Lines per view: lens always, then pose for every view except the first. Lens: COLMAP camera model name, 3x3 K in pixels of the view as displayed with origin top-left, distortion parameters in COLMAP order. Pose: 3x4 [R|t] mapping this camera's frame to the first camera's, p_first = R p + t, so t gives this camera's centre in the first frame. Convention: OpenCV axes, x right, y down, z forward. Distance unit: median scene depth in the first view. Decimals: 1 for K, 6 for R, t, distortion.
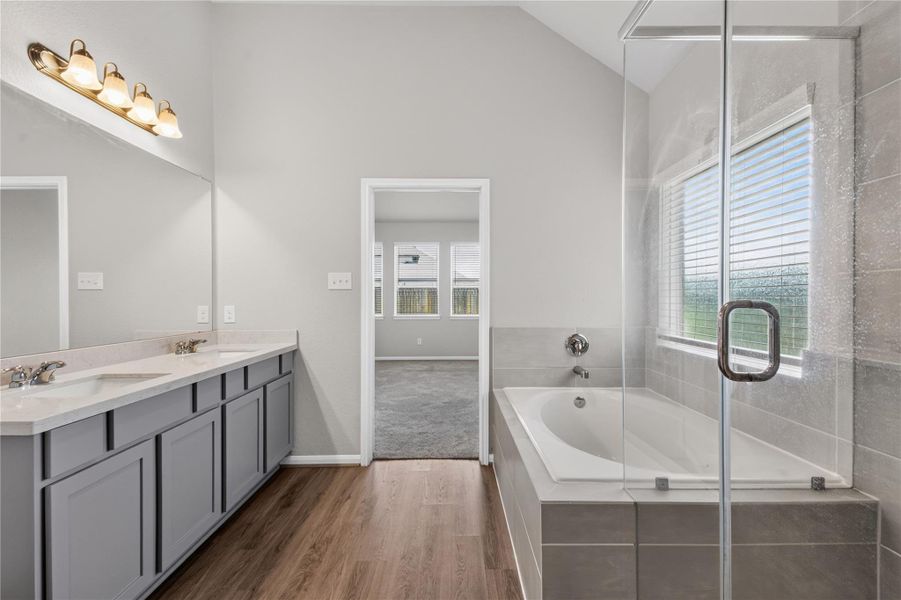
lens RADIAL K [[397.5, 0, 451.2], [0, 397.5, 299.6], [0, 0, 1]] dist [0.001043, -0.000555]
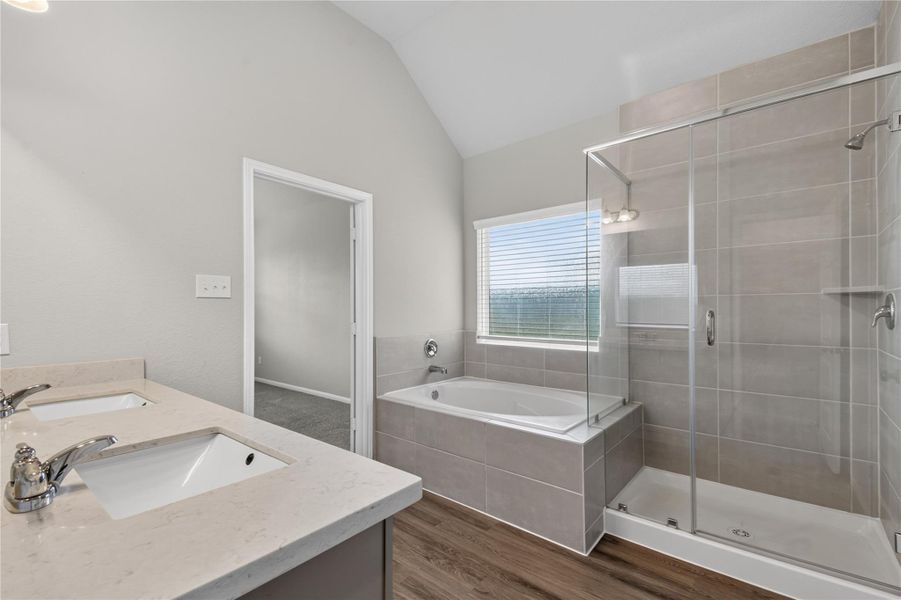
lens RADIAL K [[397.5, 0, 449.7], [0, 397.5, 304.9], [0, 0, 1]] dist [0.001043, -0.000555]
pose [[0.646574, 0.006214, 0.762826, -0.568275], [0.001570, 0.999954, -0.009476, -0.004446], [-0.762850, 0.007324, 0.646534, 0.179526]]
